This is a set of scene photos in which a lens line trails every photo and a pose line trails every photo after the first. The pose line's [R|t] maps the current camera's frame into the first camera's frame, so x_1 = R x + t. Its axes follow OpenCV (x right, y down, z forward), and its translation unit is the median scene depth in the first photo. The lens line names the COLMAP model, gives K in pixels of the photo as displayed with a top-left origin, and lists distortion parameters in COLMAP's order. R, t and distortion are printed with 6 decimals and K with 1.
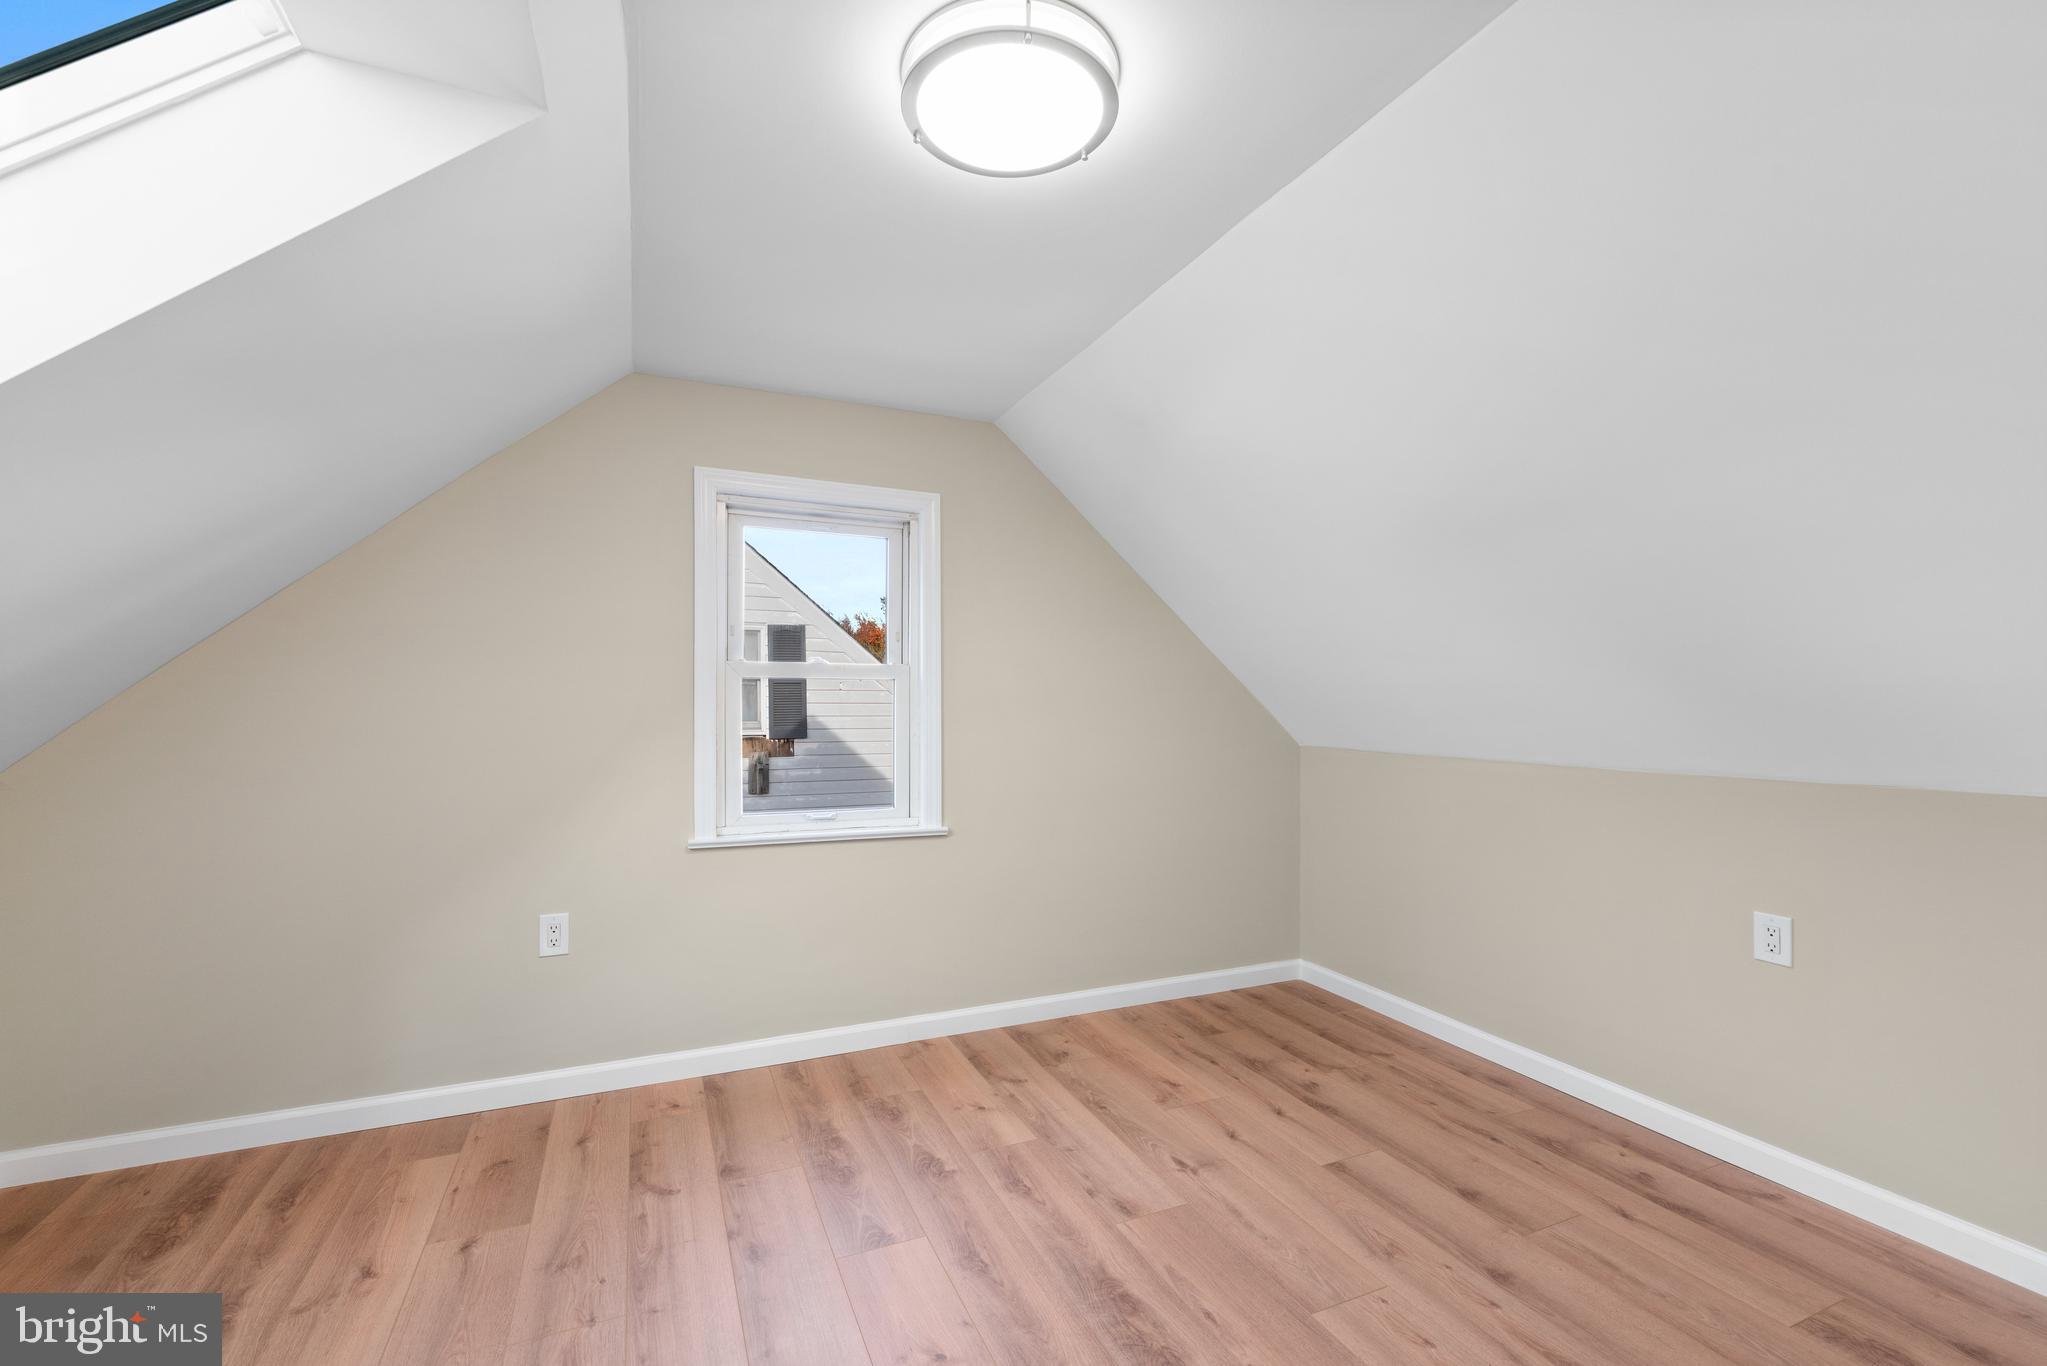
lens RADIAL K [[840.0, 0, 1010.5], [0, 840.0, 688.5], [0, 0, 1]] dist [-0.005002, -0.000637]
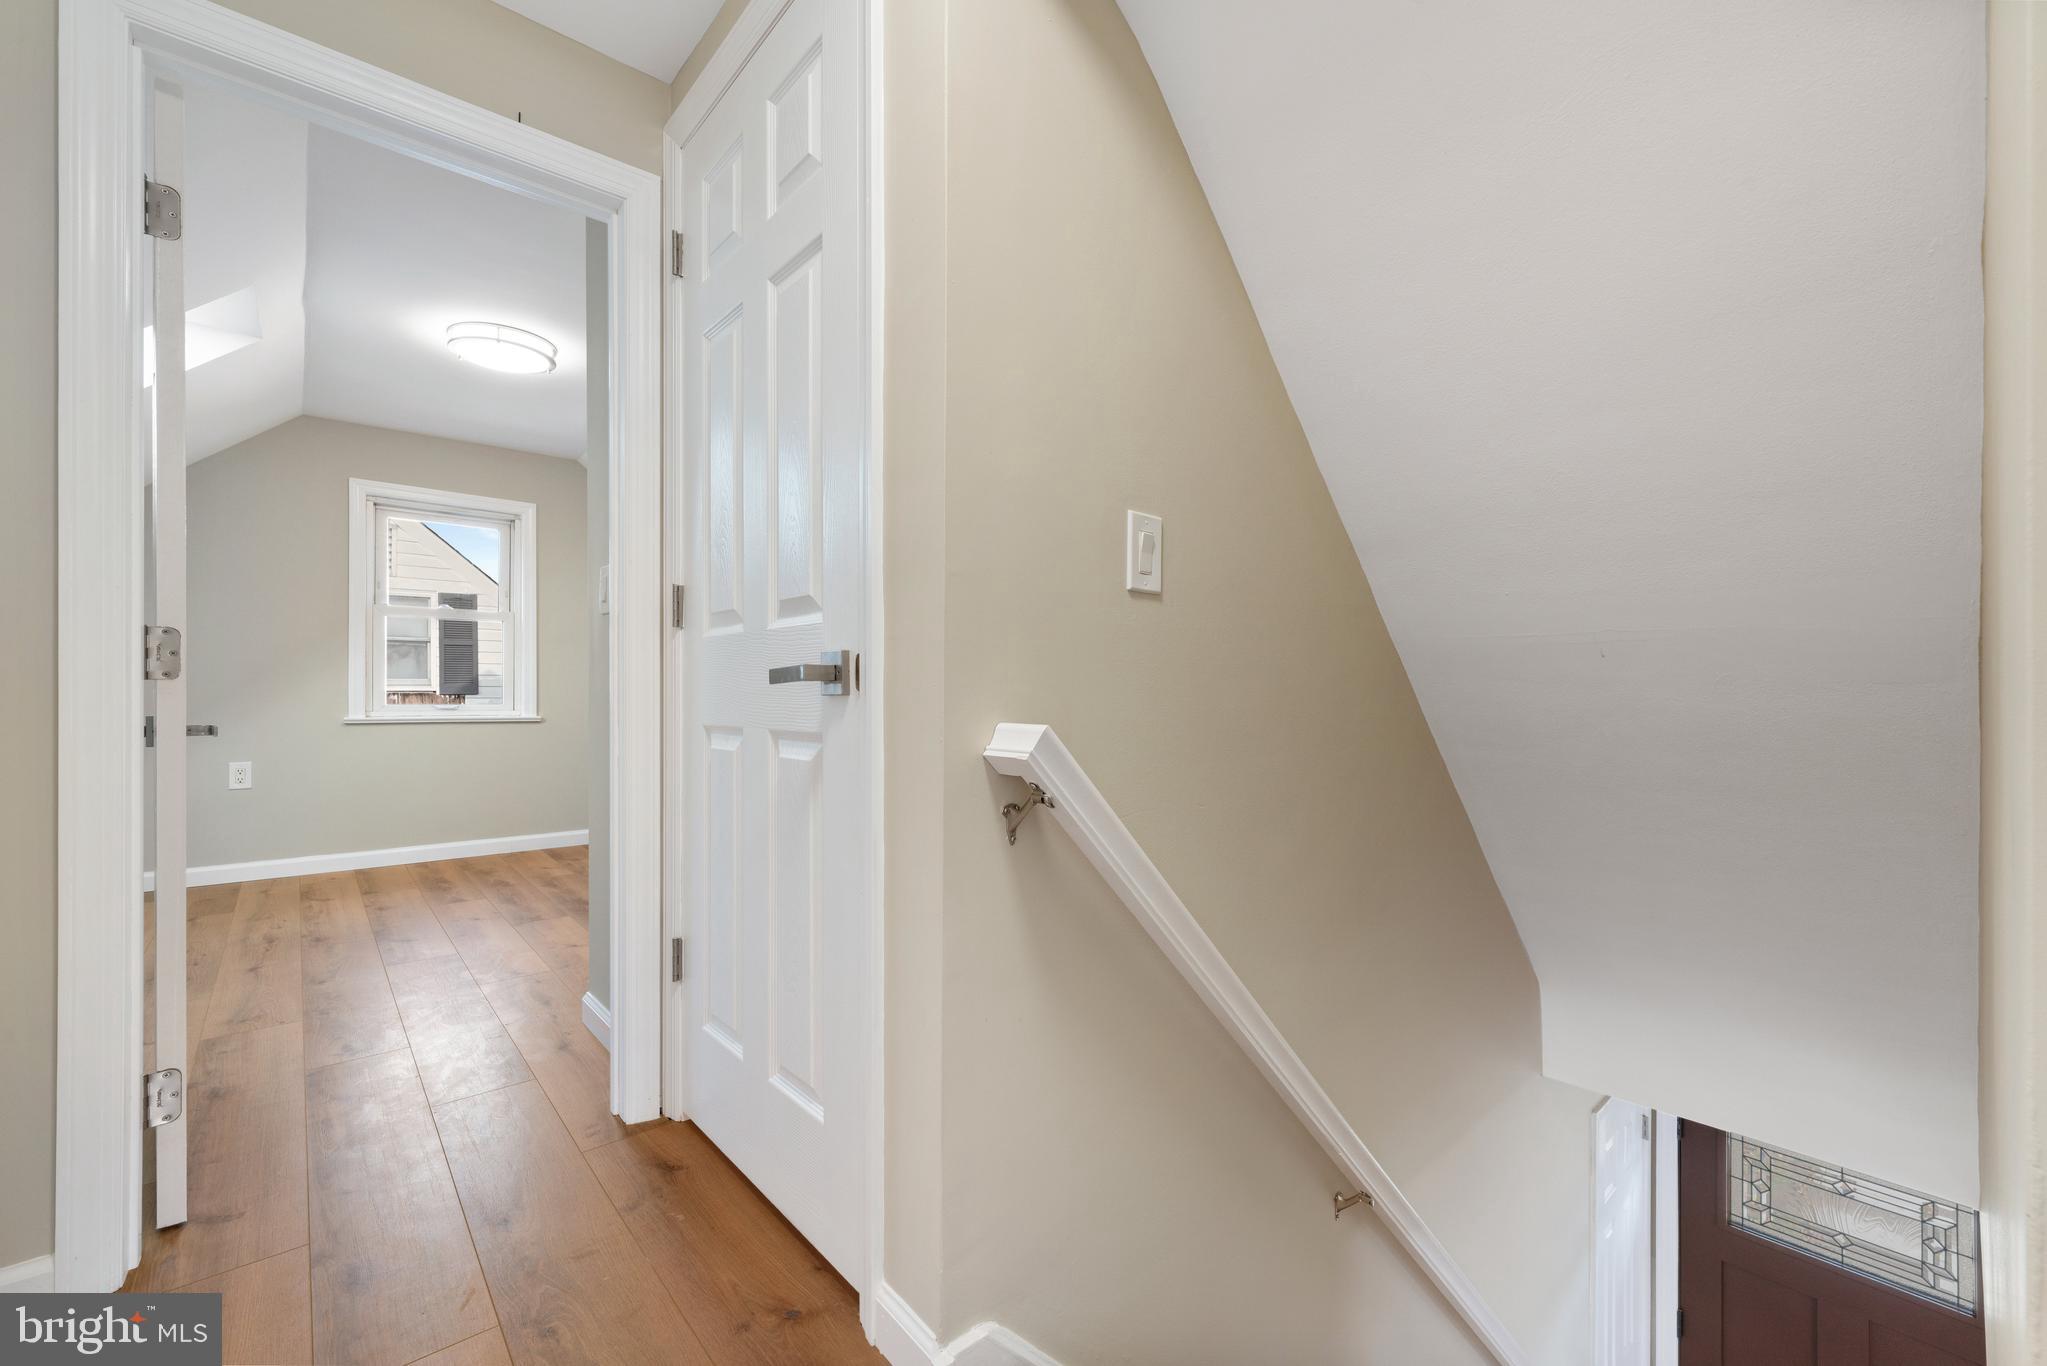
lens RADIAL K [[840.0, 0, 1019.9], [0, 840.0, 689.1], [0, 0, 1]] dist [-0.005002, -0.000637]
pose [[0.956166, 0.006698, 0.292750, 0.226785], [-0.009443, 0.999924, 0.007964, 0.065589], [-0.292674, -0.010379, 0.956156, -0.536092]]
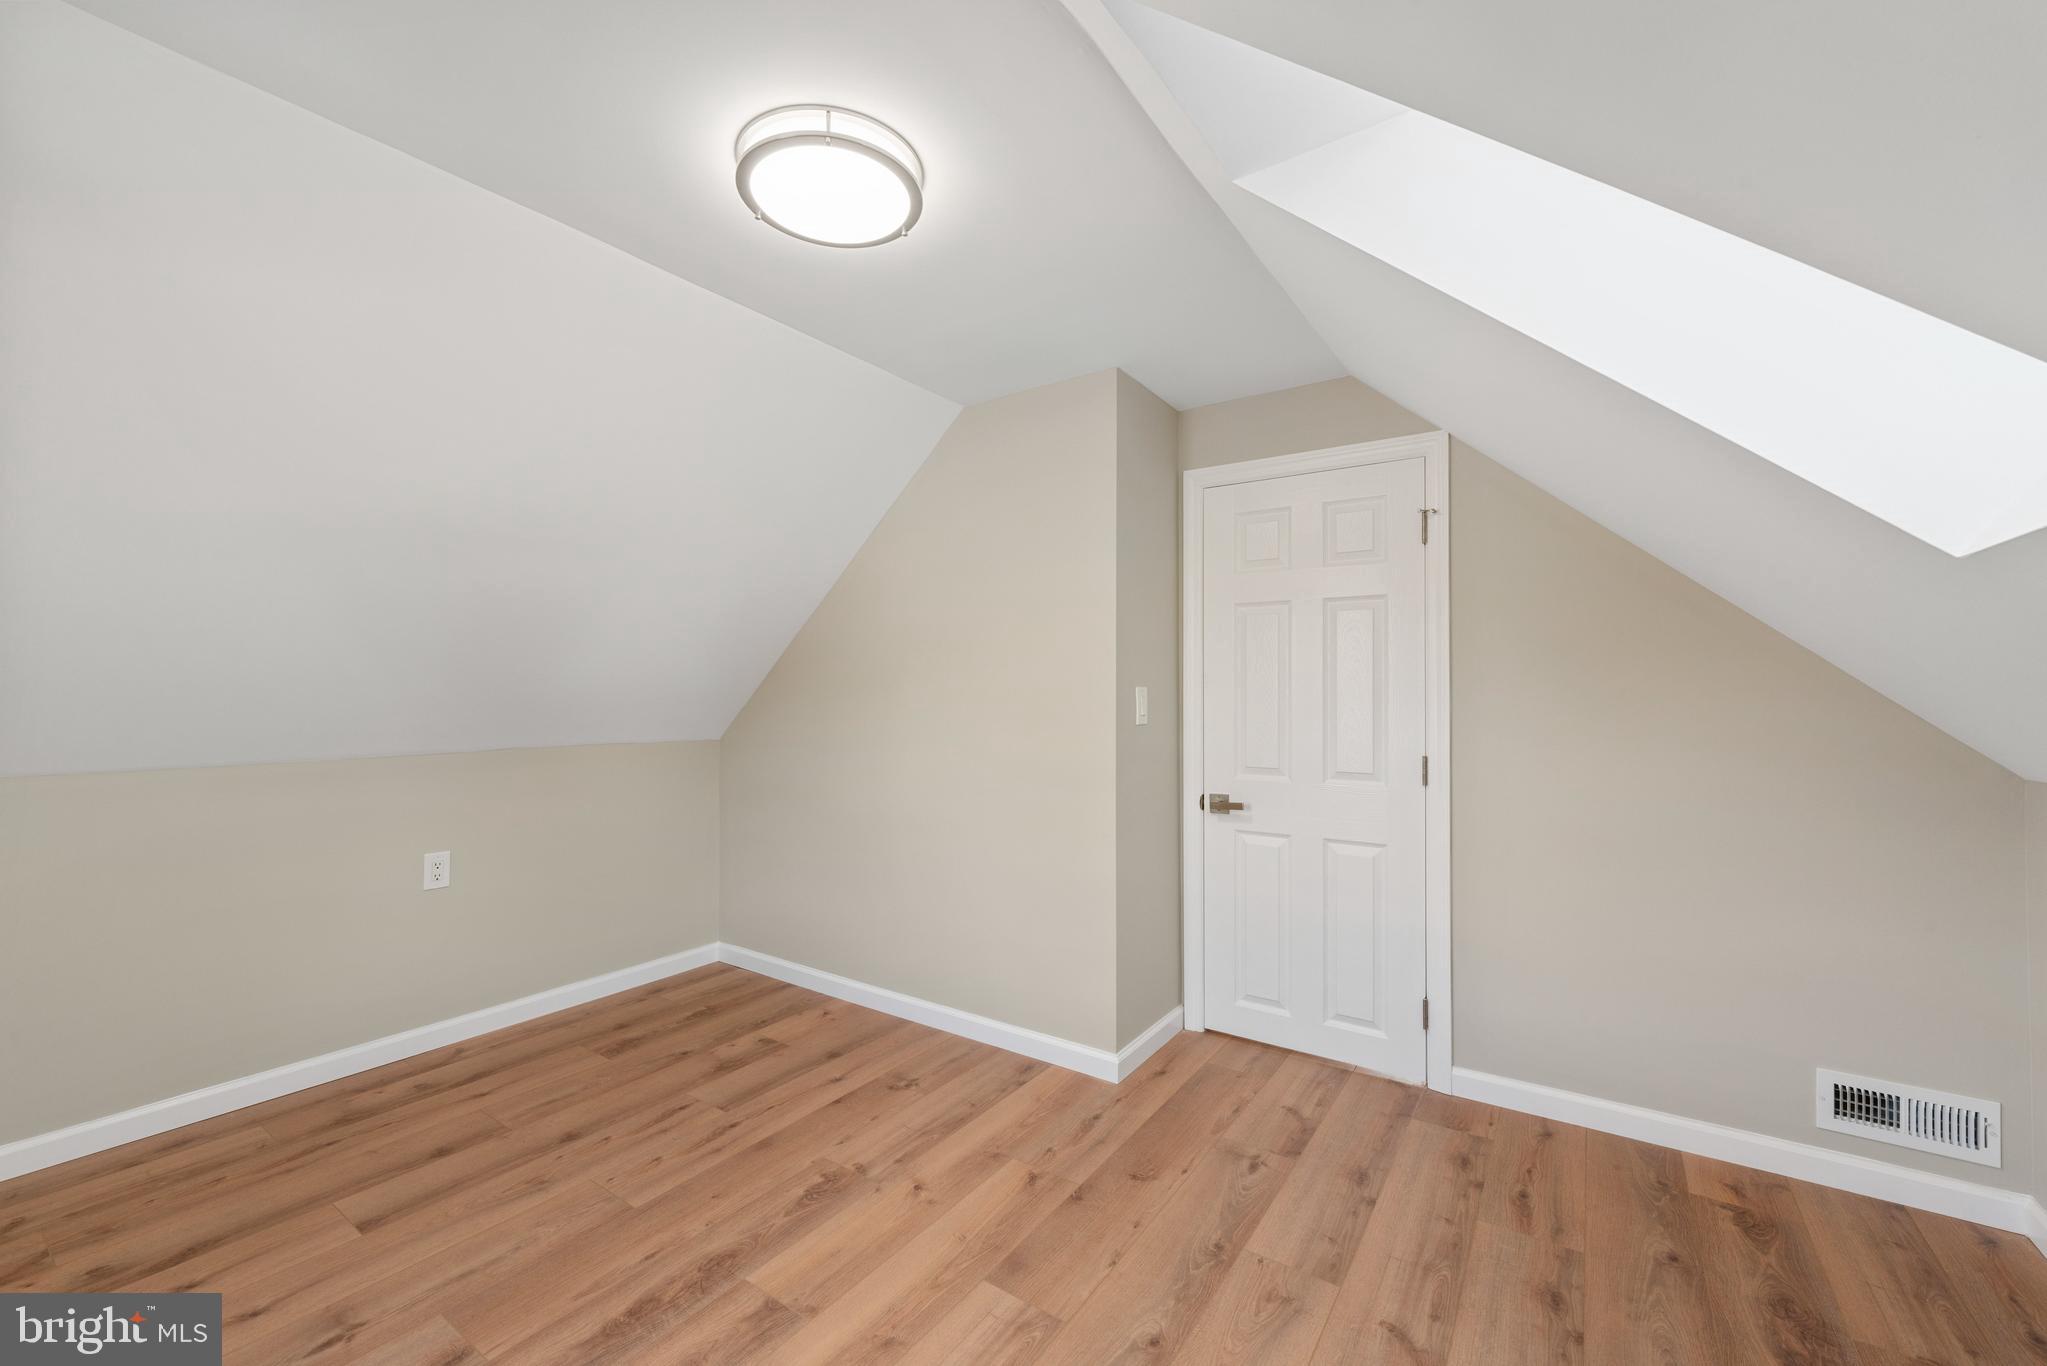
lens RADIAL K [[840.0, 0, 1012.1], [0, 840.0, 690.1], [0, 0, 1]] dist [-0.005002, -0.000637]
pose [[-0.519178, 0.002364, 0.854663, -0.856084], [-0.008506, 0.999932, -0.007932, 0.010931], [-0.854624, -0.011388, -0.519123, 1.057798]]
